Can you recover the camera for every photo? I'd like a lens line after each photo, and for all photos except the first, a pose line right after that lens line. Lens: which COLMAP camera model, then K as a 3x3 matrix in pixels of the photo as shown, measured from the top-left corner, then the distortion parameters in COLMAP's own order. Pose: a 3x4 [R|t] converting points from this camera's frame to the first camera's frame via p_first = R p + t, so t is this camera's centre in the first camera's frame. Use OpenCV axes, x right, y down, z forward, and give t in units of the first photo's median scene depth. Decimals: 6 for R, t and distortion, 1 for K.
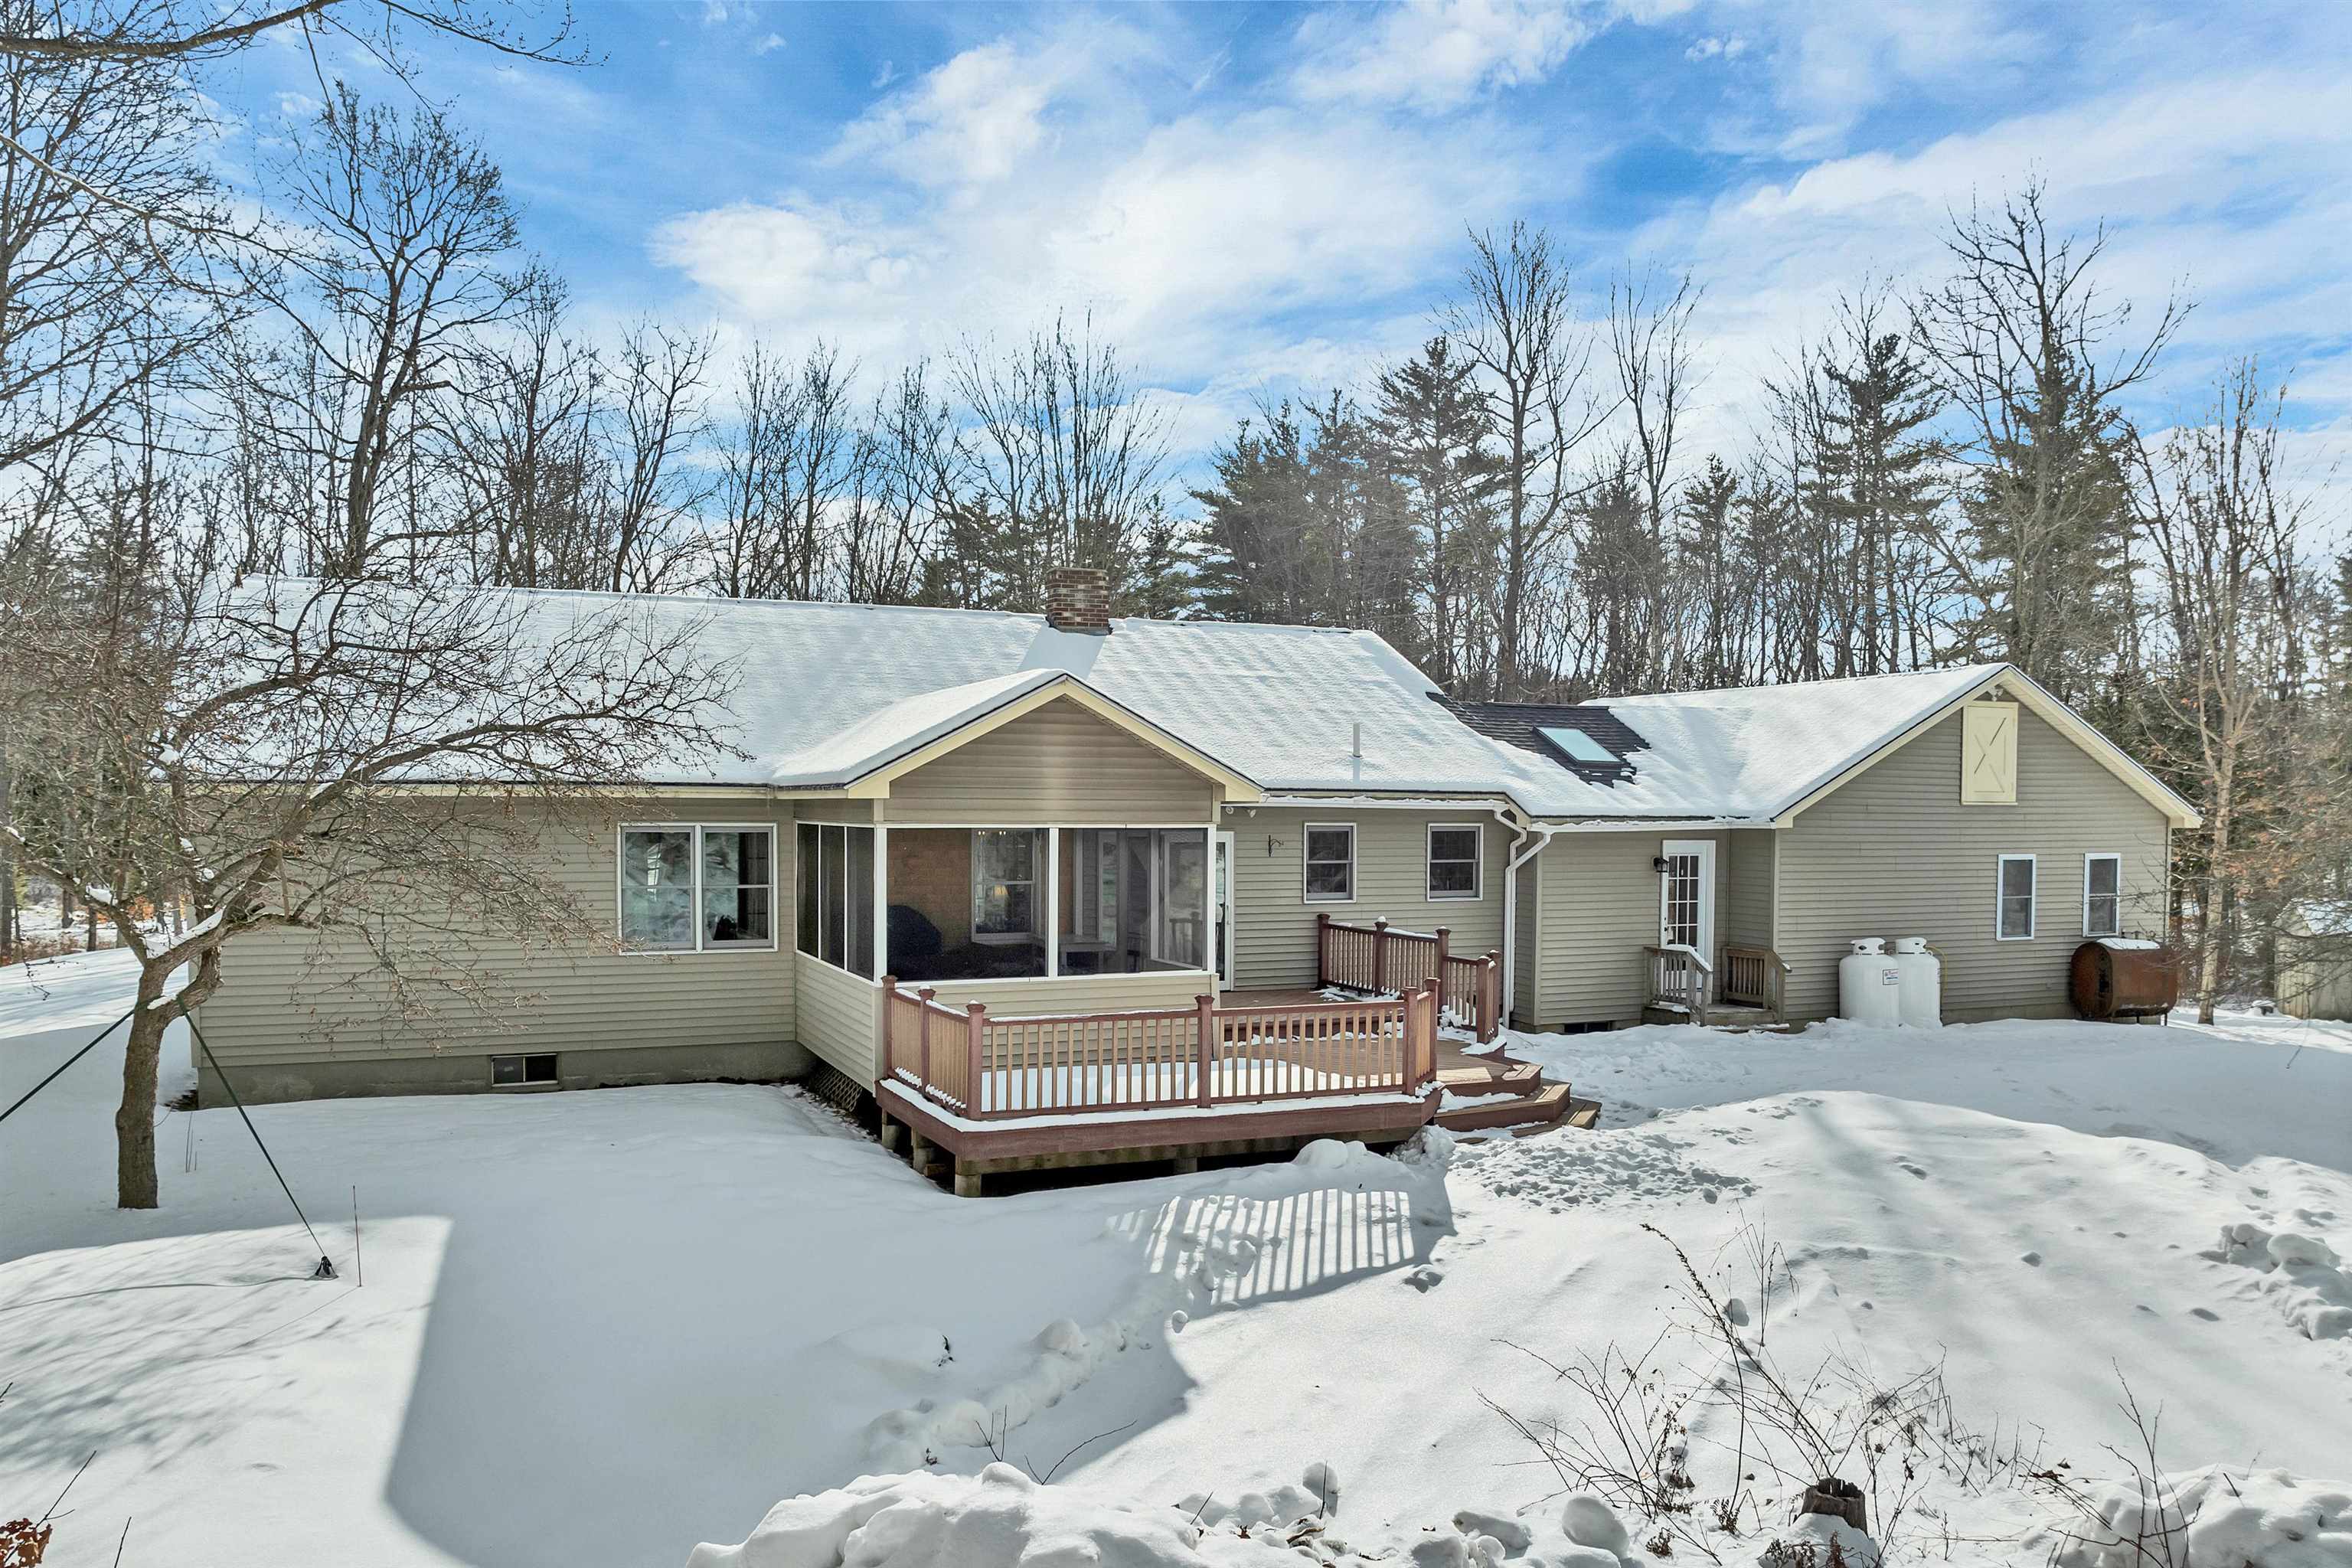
lens RADIAL K [[1668.9, 0, 1195.5], [0, 1668.9, 815.5], [0, 0, 1]] dist [-0.023999, -0.001583]
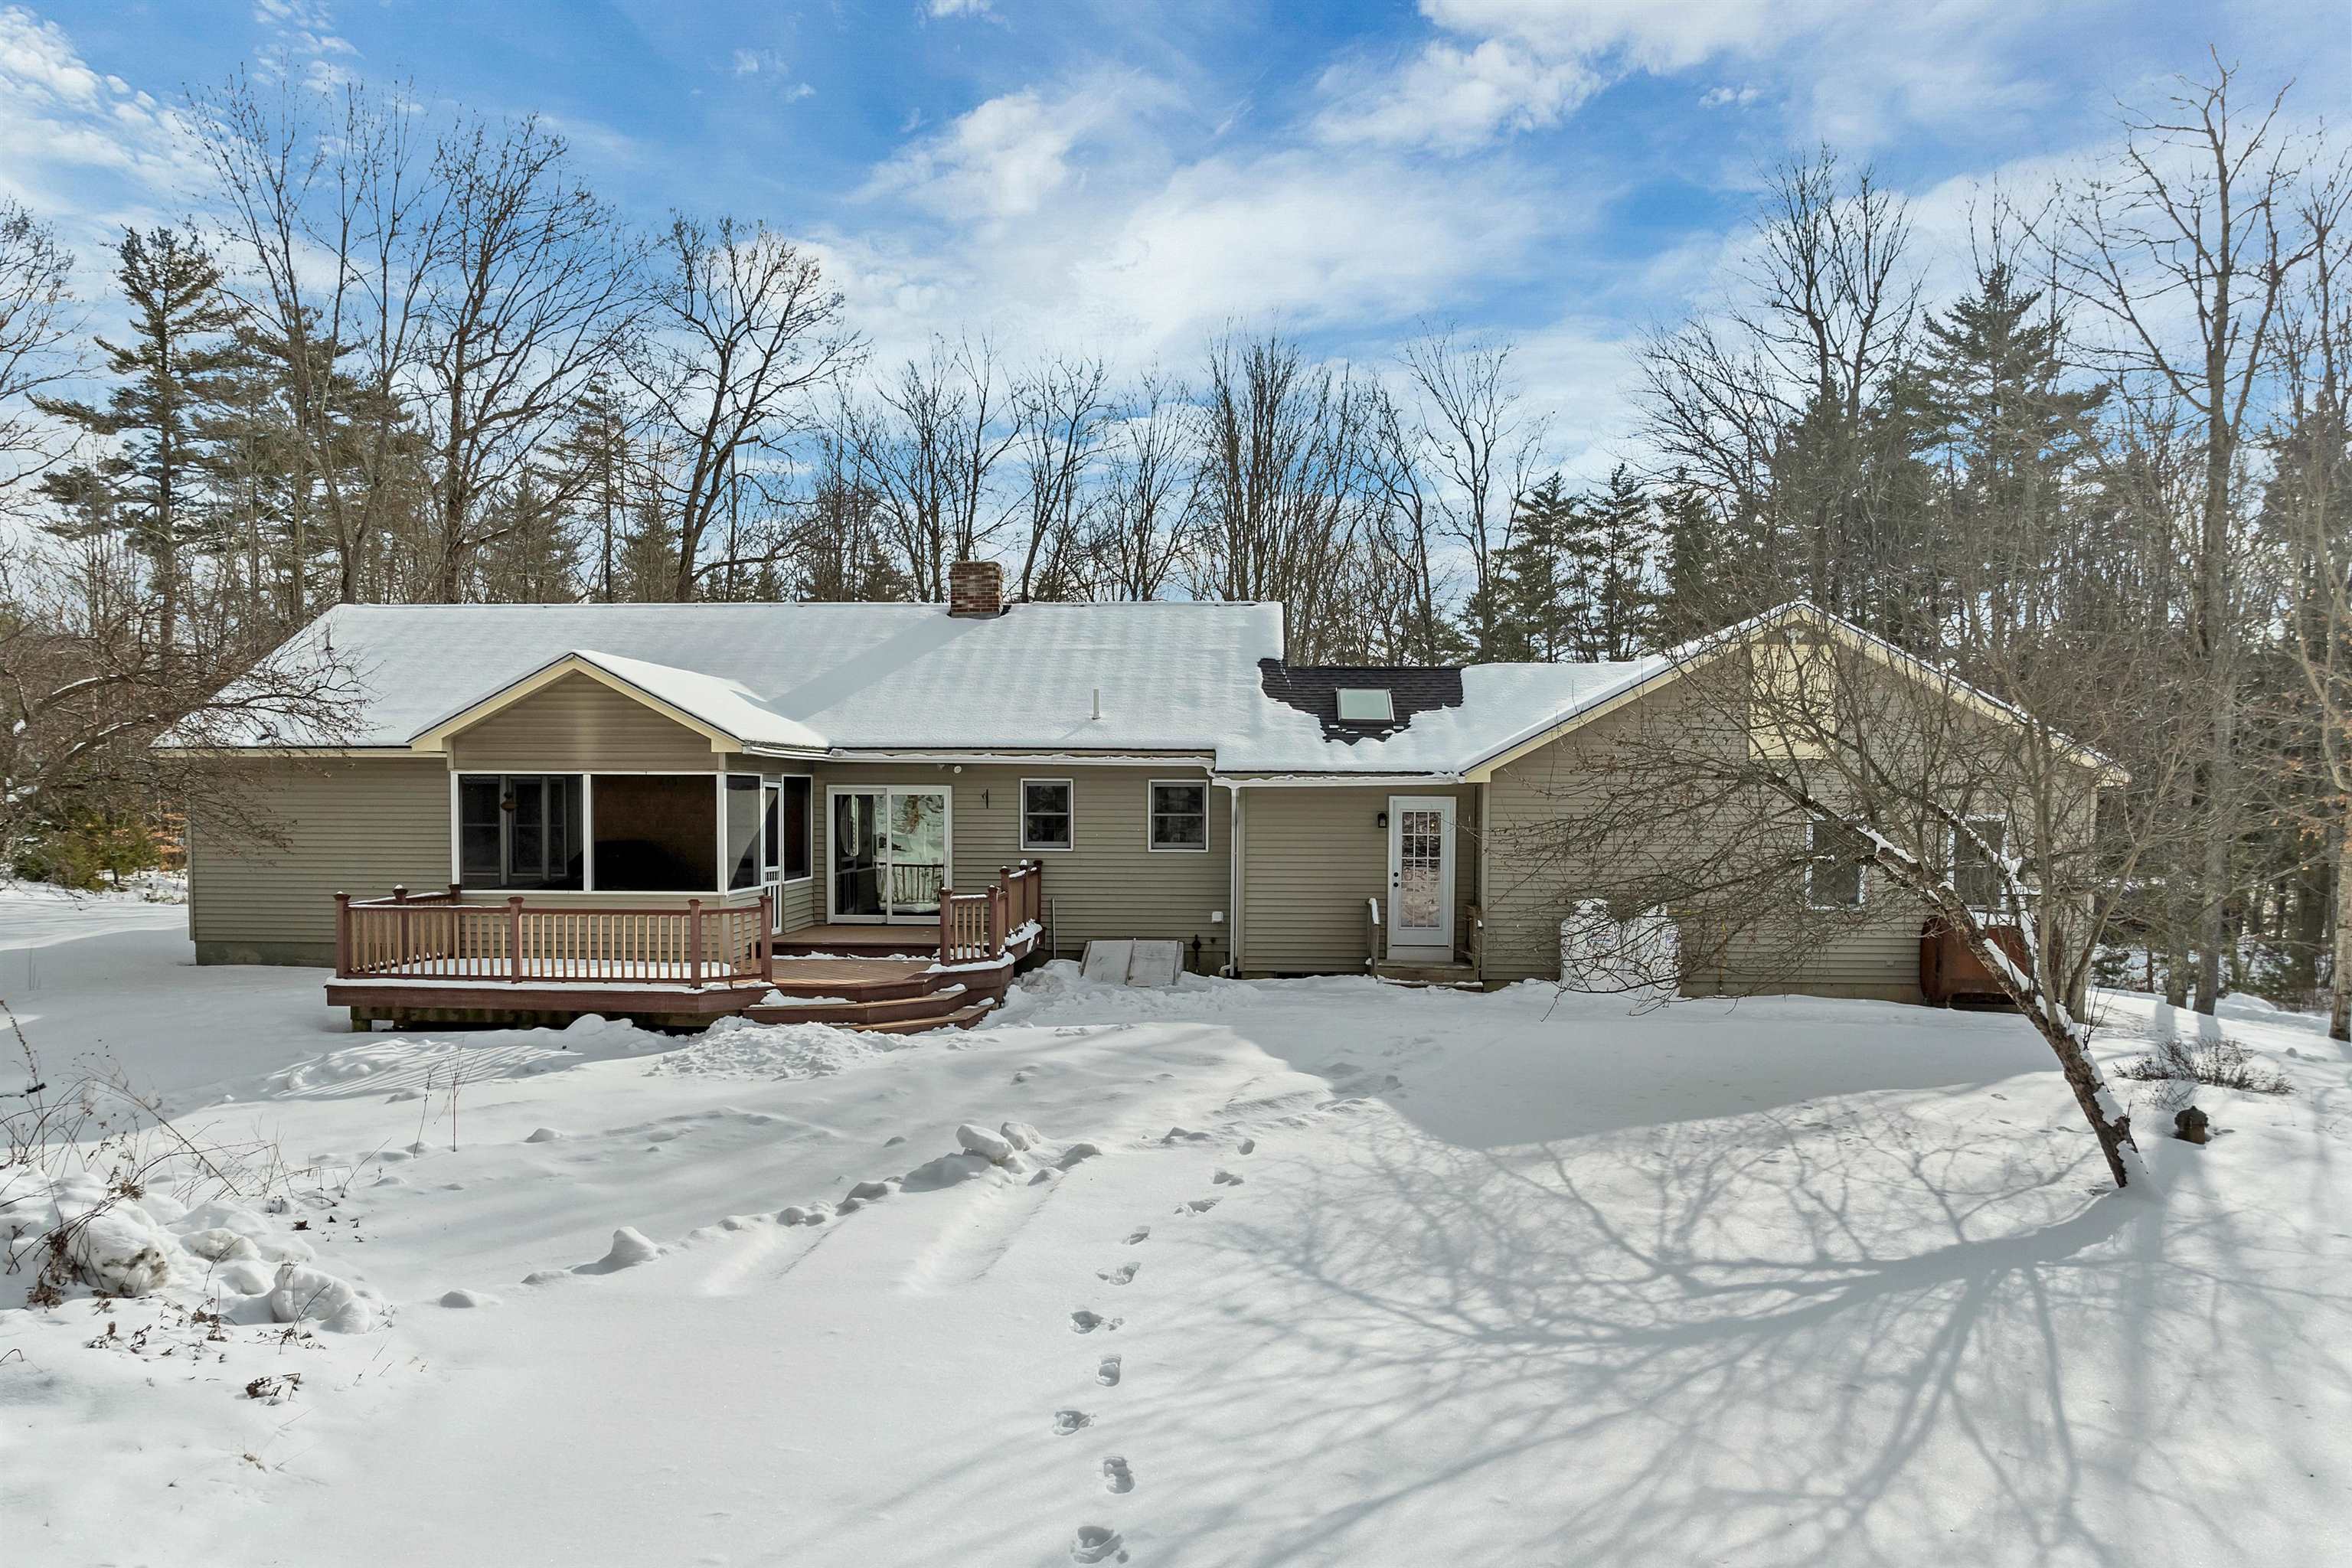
lens RADIAL K [[1668.9, 0, 1195.5], [0, 1668.9, 815.5], [0, 0, 1]] dist [-0.023999, -0.001583]
pose [[0.902089, 0.004299, -0.431528, 0.636689], [-0.002856, 0.999988, 0.003991, 0.023679], [0.431540, -0.002367, 0.902091, 0.040653]]
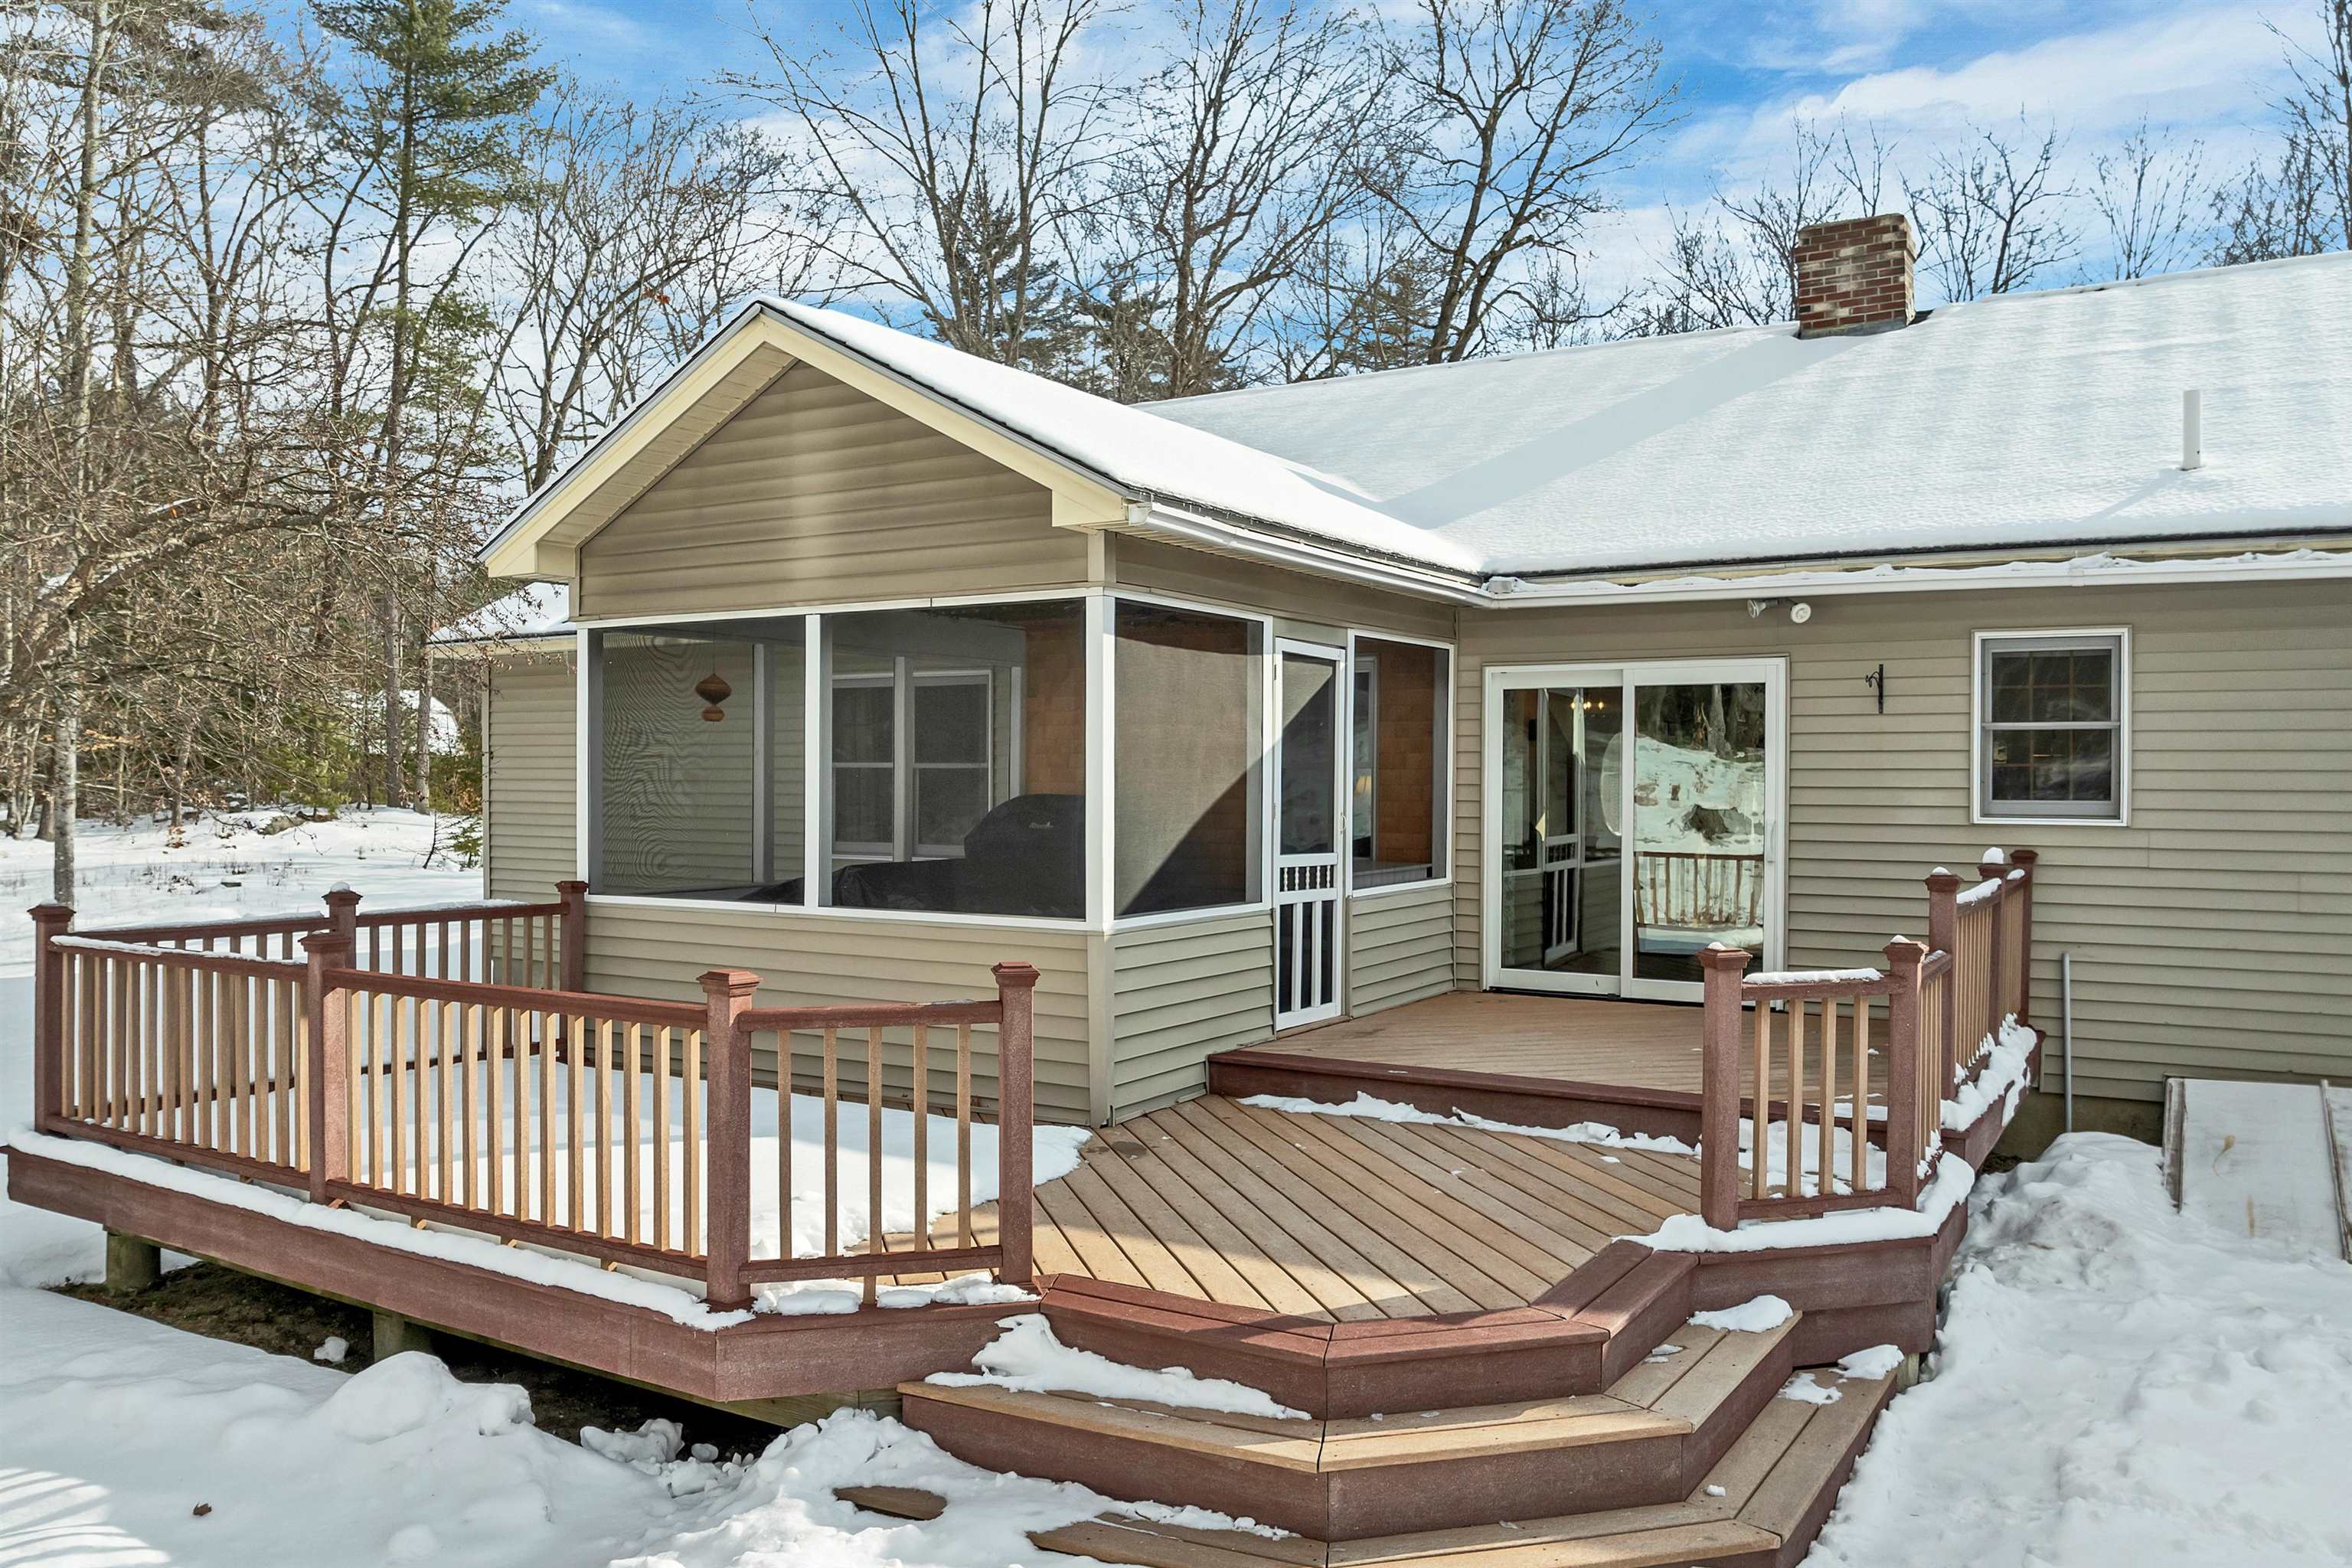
lens RADIAL K [[1712.7, 0, 1200.4], [0, 1712.7, 837.1], [0, 0, 1]] dist [-0.042442, -0.002735]
pose [[0.584575, 0.024578, -0.810967, 0.293451], [-0.003916, 0.999615, 0.027473, 0.043805], [0.811330, -0.012884, 0.584446, 0.572572]]
